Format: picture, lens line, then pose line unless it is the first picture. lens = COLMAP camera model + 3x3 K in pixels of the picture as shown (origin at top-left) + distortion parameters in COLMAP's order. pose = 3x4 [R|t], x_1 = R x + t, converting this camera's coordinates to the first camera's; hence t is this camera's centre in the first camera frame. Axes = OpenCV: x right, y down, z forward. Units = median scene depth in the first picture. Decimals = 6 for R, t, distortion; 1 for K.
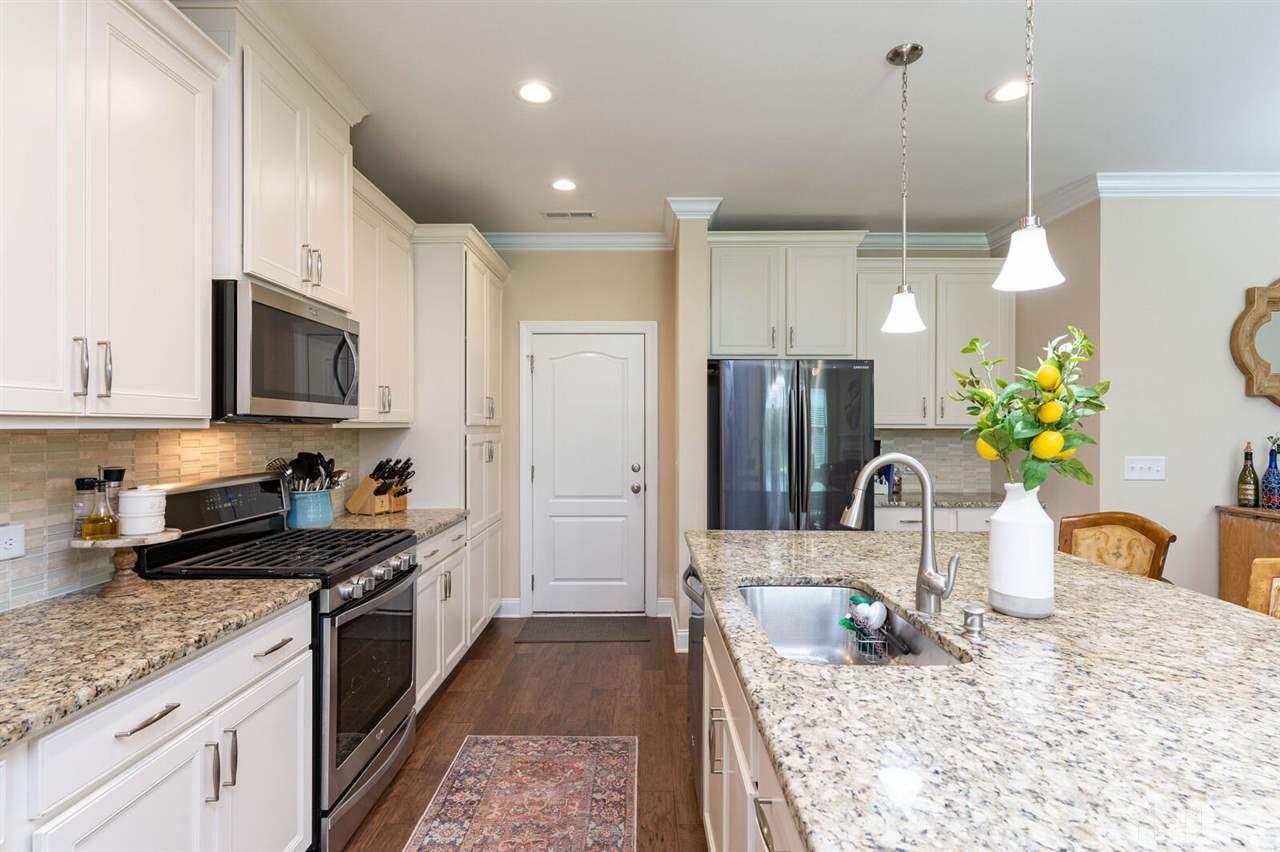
lens RADIAL K [[637.3, 0, 638.8], [0, 637.3, 428.1], [0, 0, 1]] dist [0.006083, -0.001098]
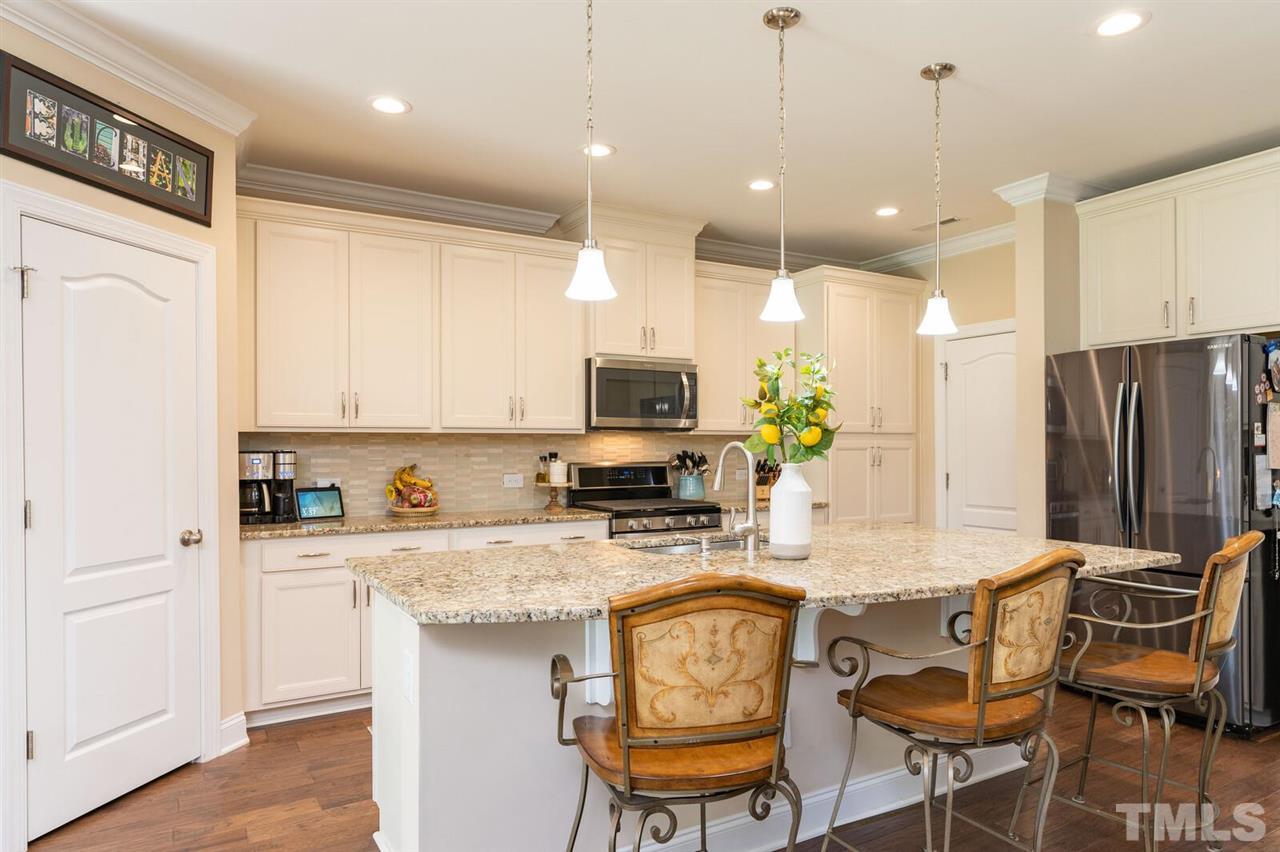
lens RADIAL K [[770.9, 0, 639.8], [0, 770.9, 448.7], [0, 0, 1]] dist [-0.000855, -0.003548]
pose [[0.515547, 0.002229, -0.856859, 1.268922], [0.000428, 0.999996, 0.002859, 0.034795], [0.856861, -0.001841, 0.515543, -0.078527]]
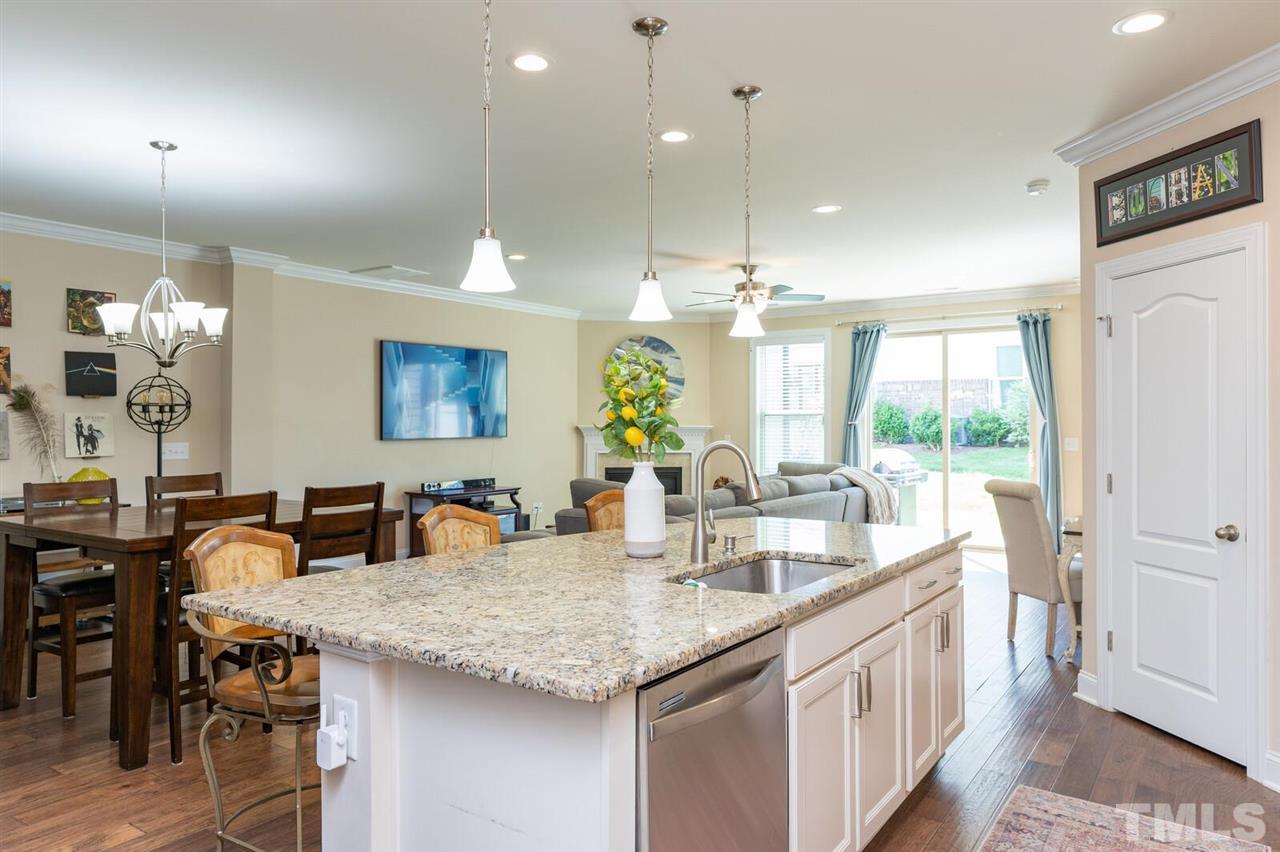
lens RADIAL K [[834.6, 0, 612.1], [0, 834.6, 414.8], [0, 0, 1]] dist [-0.000304, -0.004501]
pose [[-0.808614, 0.007808, 0.588288, -0.283480], [0.003719, 0.999960, -0.008160, -0.001649], [-0.588328, -0.004410, -0.808610, 1.742527]]
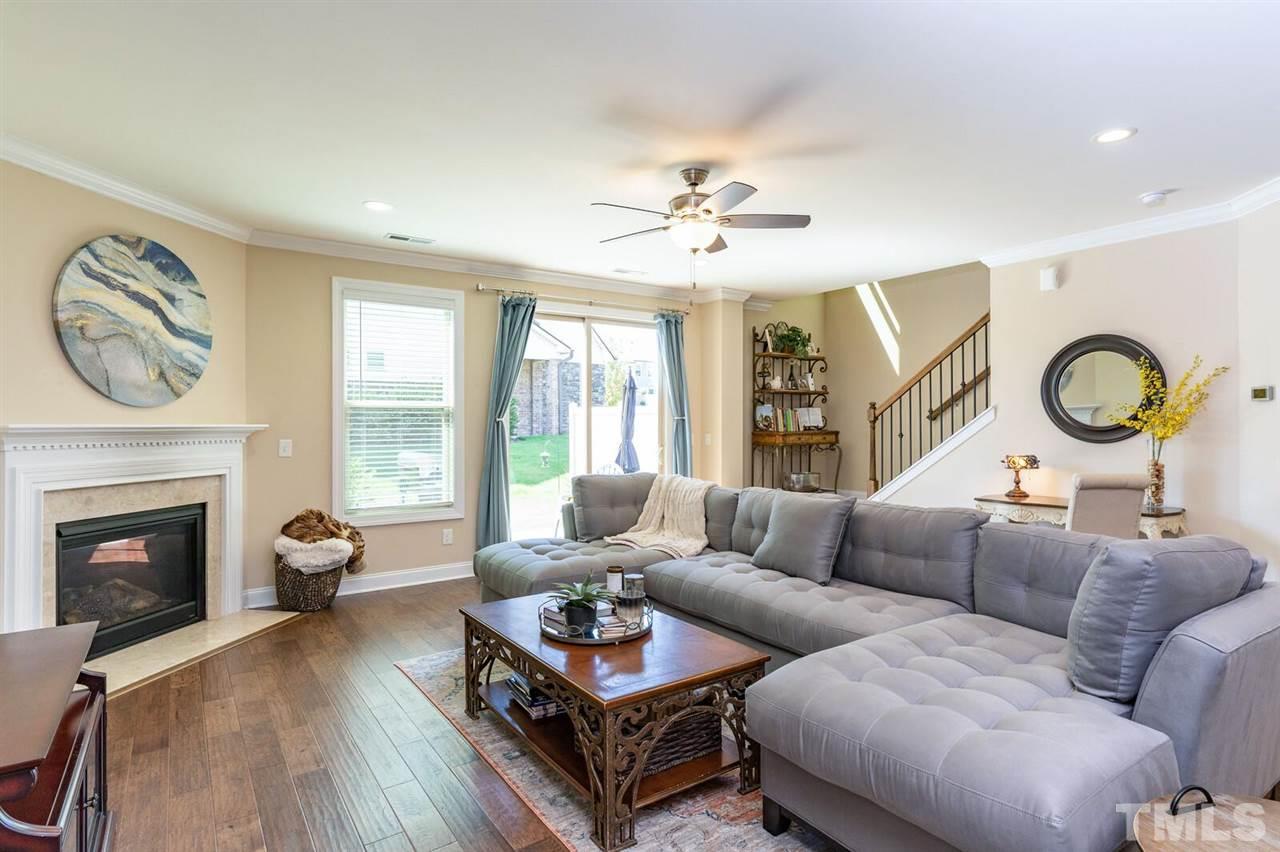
lens RADIAL K [[676.3, 0, 645.1], [0, 676.3, 422.4], [0, 0, 1]] dist [-0.001530, -0.000081]
pose [[-0.819534, 0.002503, -0.573025, 2.267614], [0.001208, 0.999996, 0.002641, 0.013138], [0.573030, 0.001472, -0.819533, 0.108255]]
